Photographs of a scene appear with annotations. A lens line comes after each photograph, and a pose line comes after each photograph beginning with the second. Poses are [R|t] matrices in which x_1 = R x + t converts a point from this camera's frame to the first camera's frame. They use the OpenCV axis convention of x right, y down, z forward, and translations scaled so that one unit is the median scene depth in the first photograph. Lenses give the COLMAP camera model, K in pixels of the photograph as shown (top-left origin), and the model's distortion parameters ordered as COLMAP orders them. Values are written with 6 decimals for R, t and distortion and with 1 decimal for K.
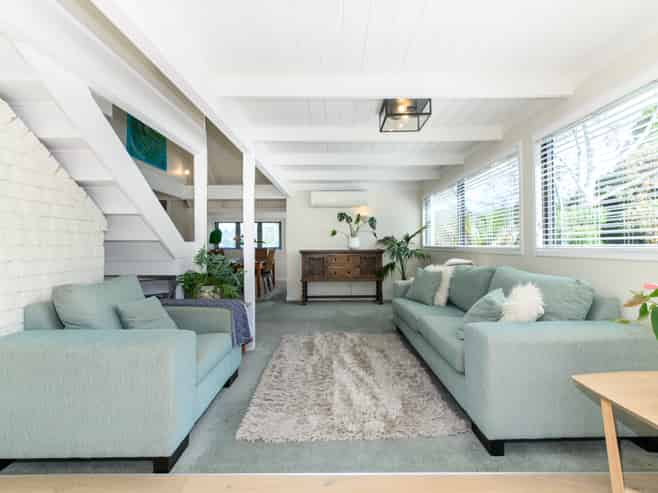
lens RADIAL K [[297.1, 0, 331.2], [0, 297.1, 242.7], [0, 0, 1]] dist [-0.002731, -0.000757]
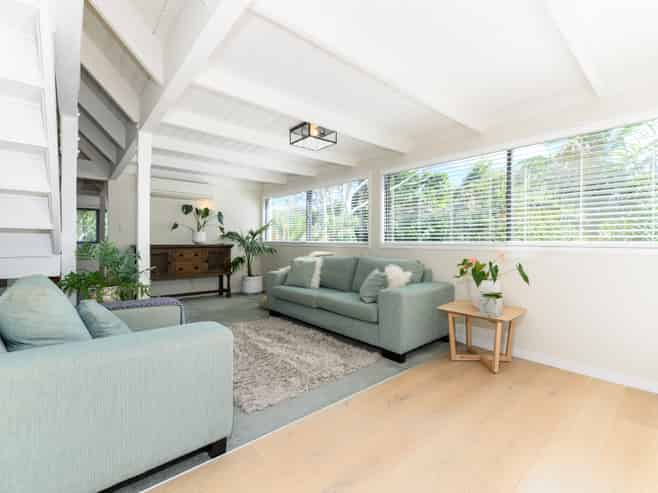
lens RADIAL K [[297.1, 0, 331.2], [0, 297.1, 242.7], [0, 0, 1]] dist [-0.002731, -0.000757]
pose [[0.764665, 0.007894, 0.644380, -0.263974], [-0.017236, 0.999818, 0.008205, 0.003615], [-0.644198, -0.017381, 0.764661, -0.012221]]
